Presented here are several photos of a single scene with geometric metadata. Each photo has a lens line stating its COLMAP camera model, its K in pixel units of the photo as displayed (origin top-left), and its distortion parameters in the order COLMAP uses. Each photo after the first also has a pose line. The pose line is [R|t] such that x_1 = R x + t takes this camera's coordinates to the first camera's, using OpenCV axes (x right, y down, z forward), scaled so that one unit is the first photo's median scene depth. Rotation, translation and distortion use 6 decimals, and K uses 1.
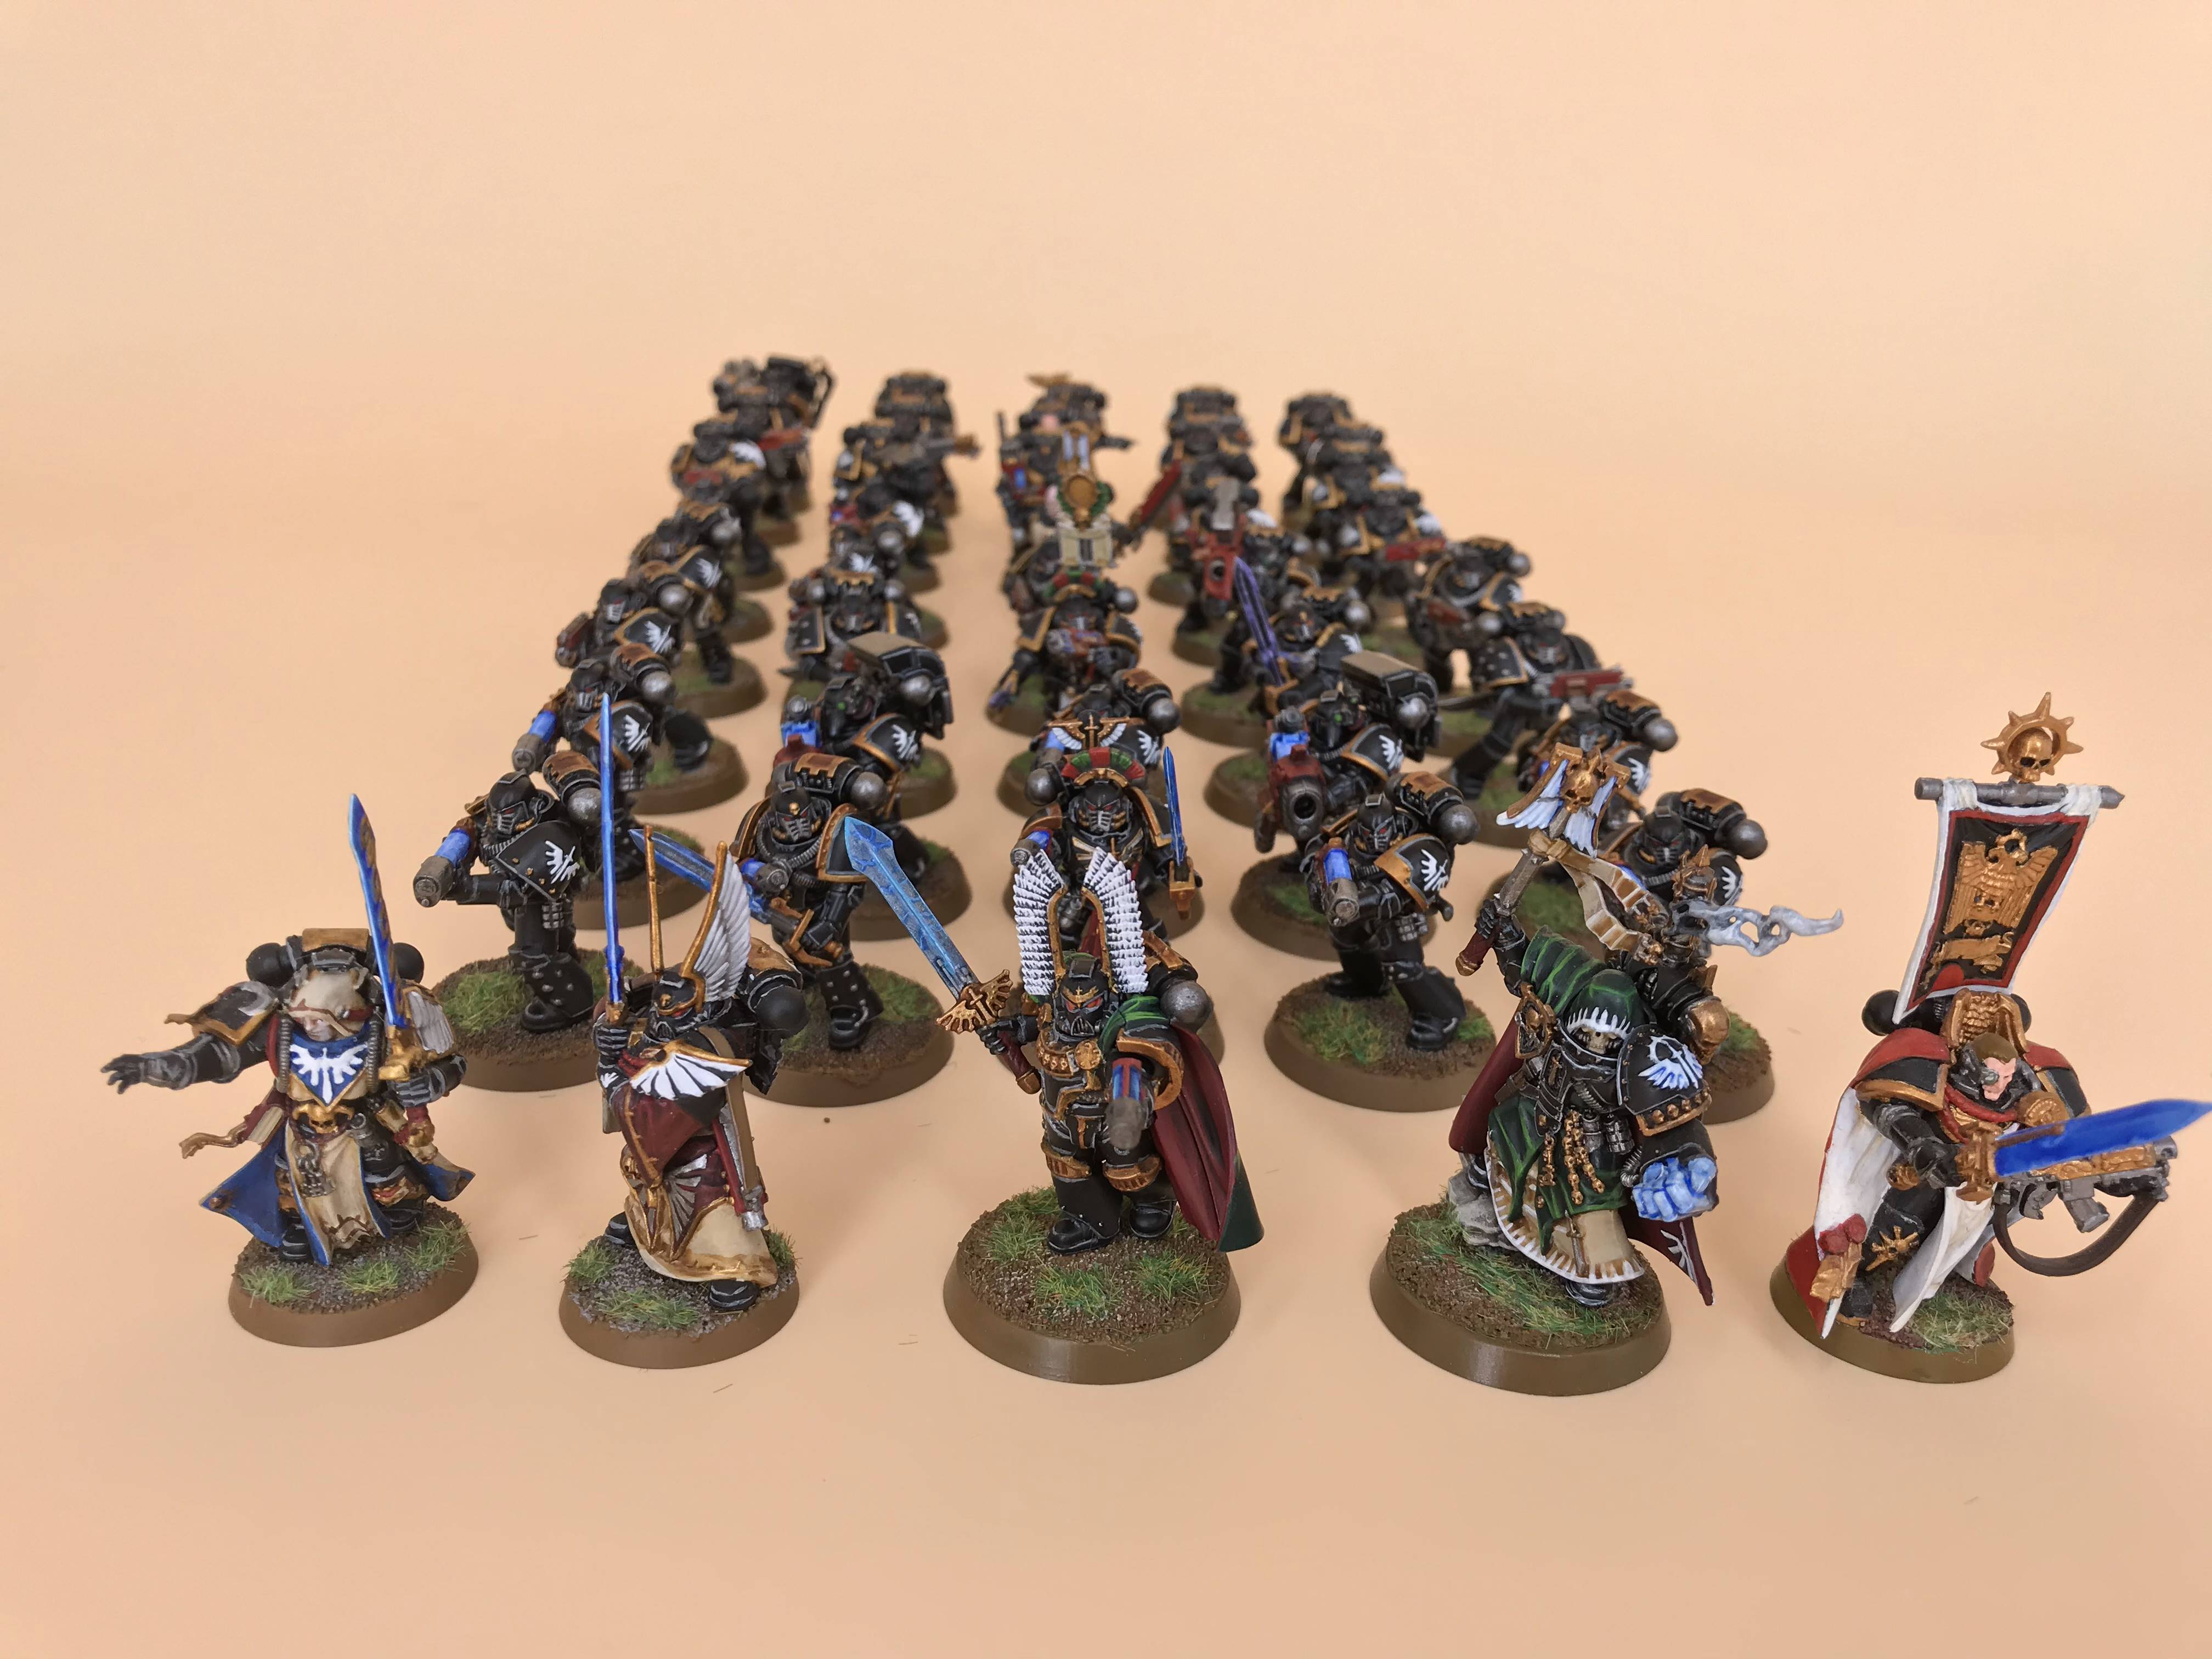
lens RADIAL K [[1820.4, 0, 1105.4], [0, 1820.4, 839.1], [0, 0, 1]] dist [-0.013288, -0.012408]
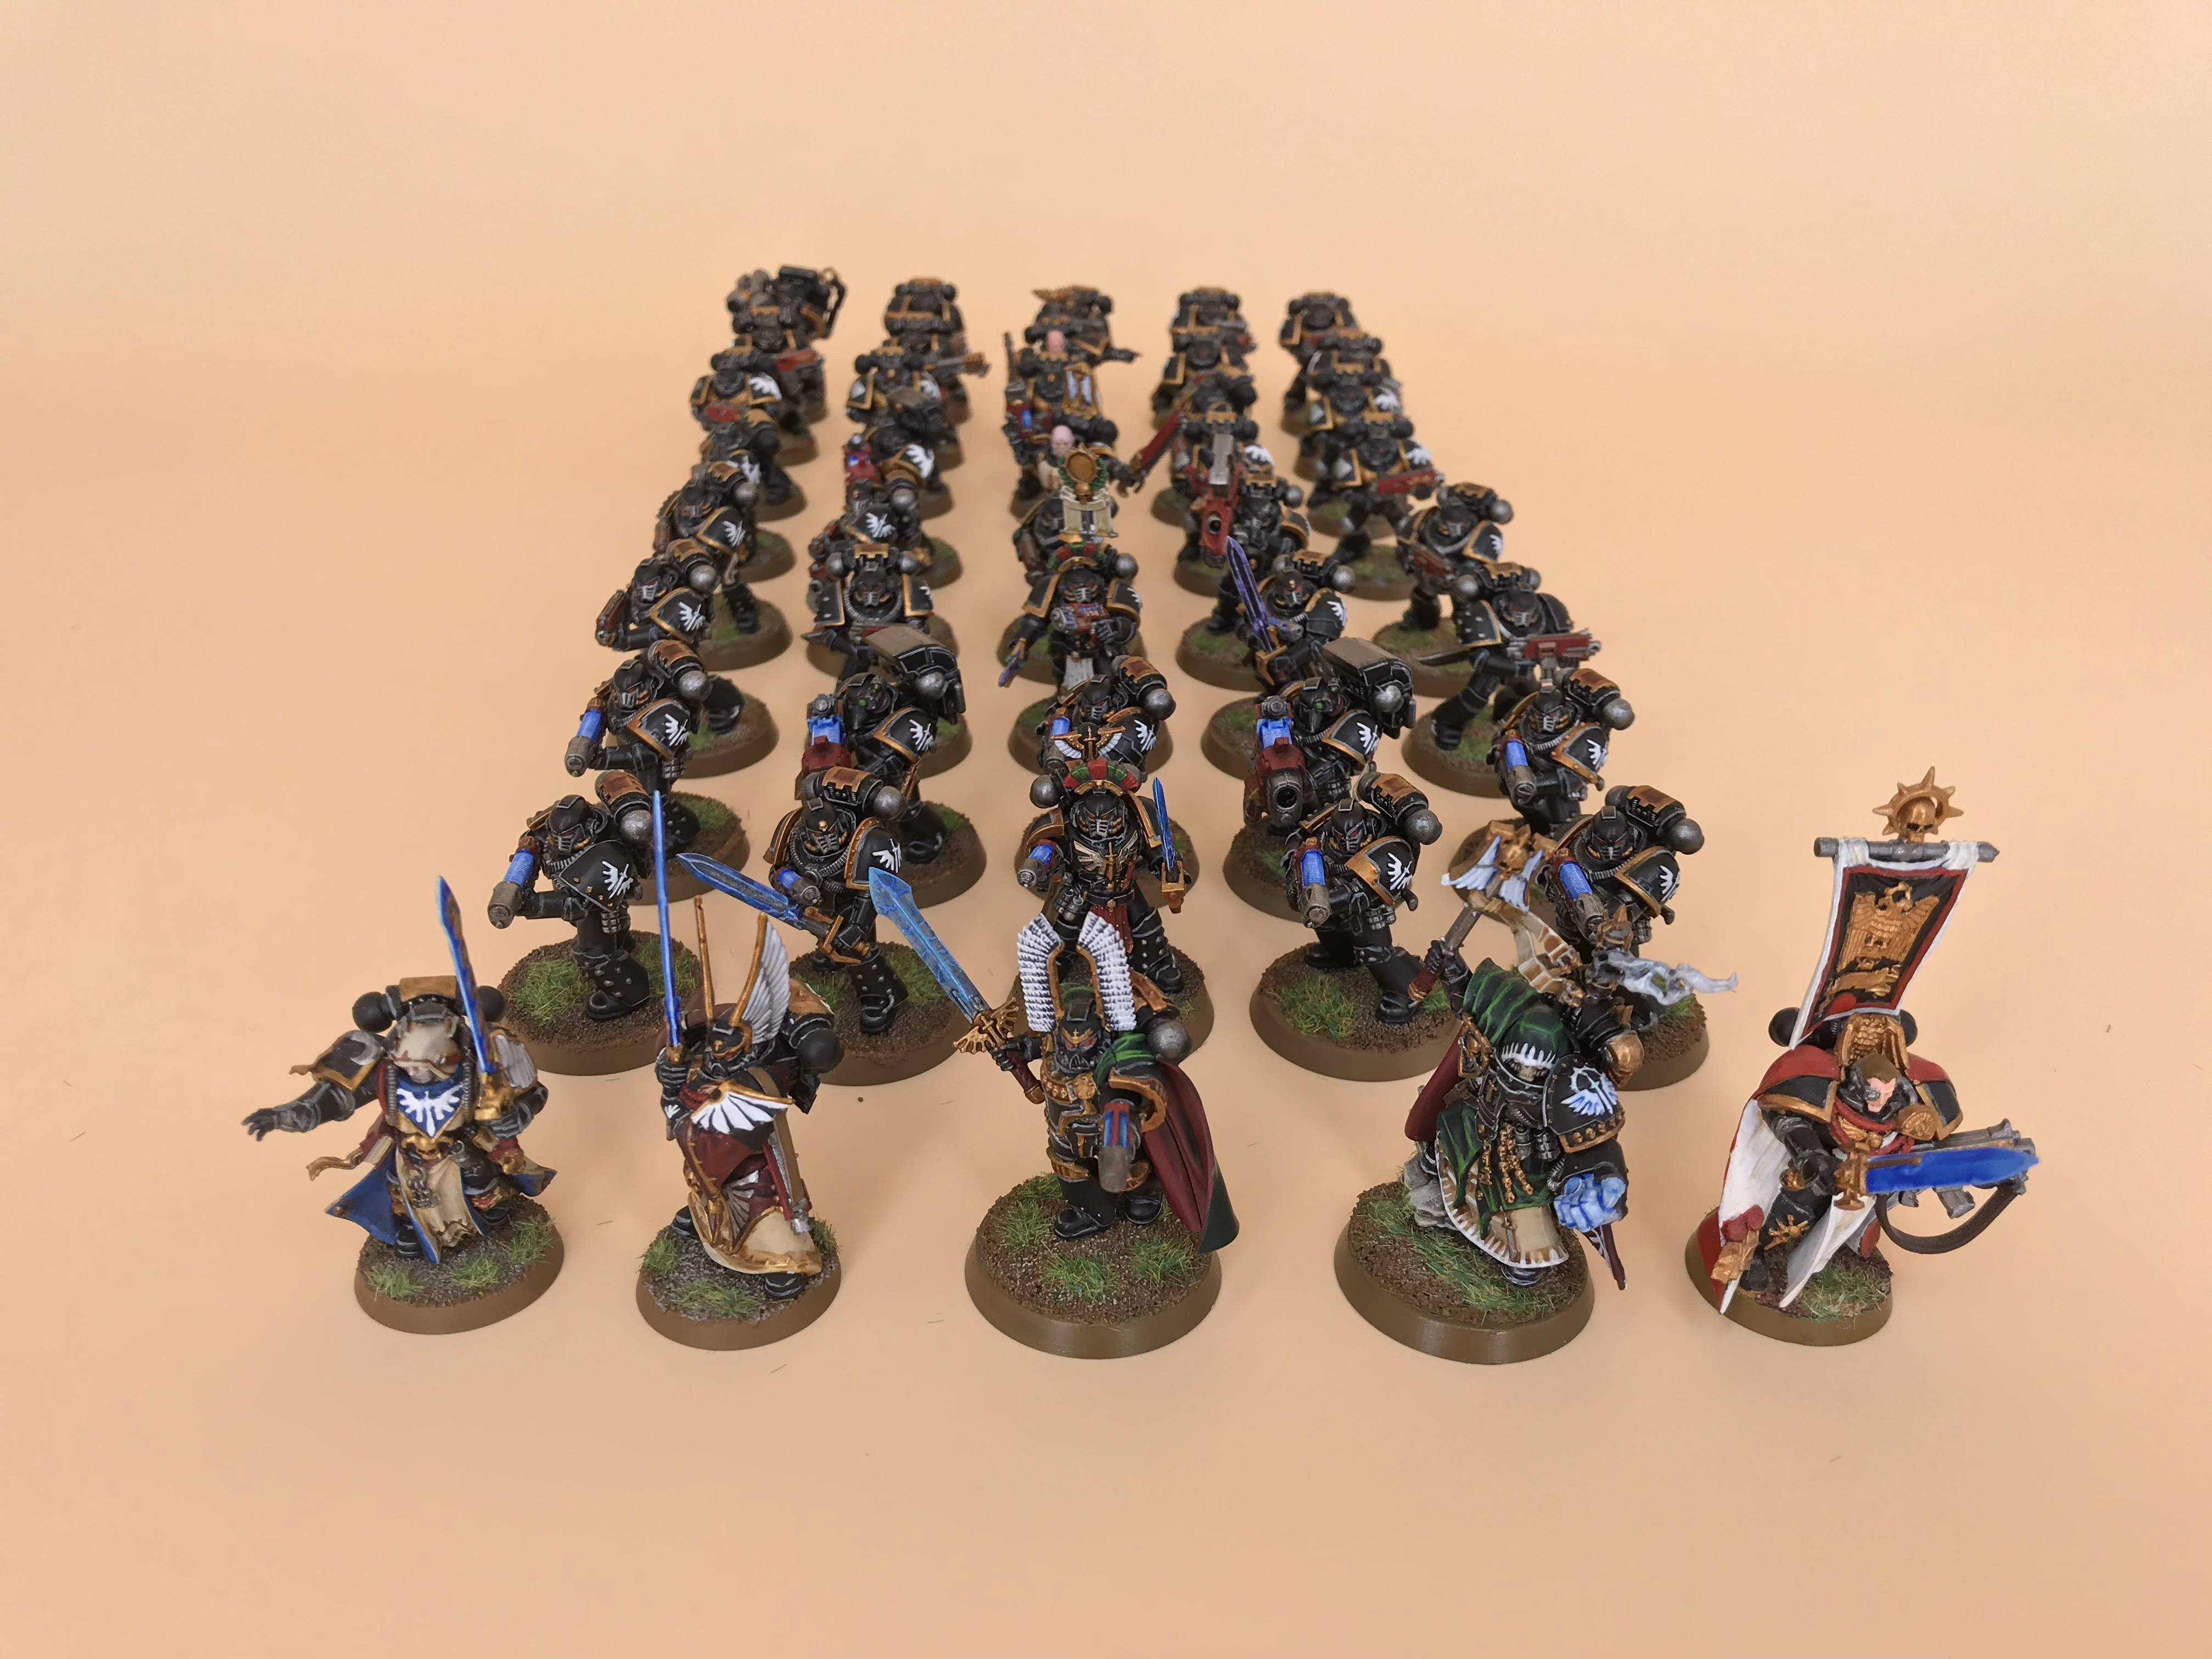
lens RADIAL K [[1820.4, 0, 1106.5], [0, 1820.4, 819.5], [0, 0, 1]] dist [-0.013288, -0.012408]
pose [[0.999822, -0.012005, -0.014527, 0.022053], [0.013598, 0.993263, 0.115083, -0.173173], [0.013047, -0.115260, 0.993250, -0.120364]]
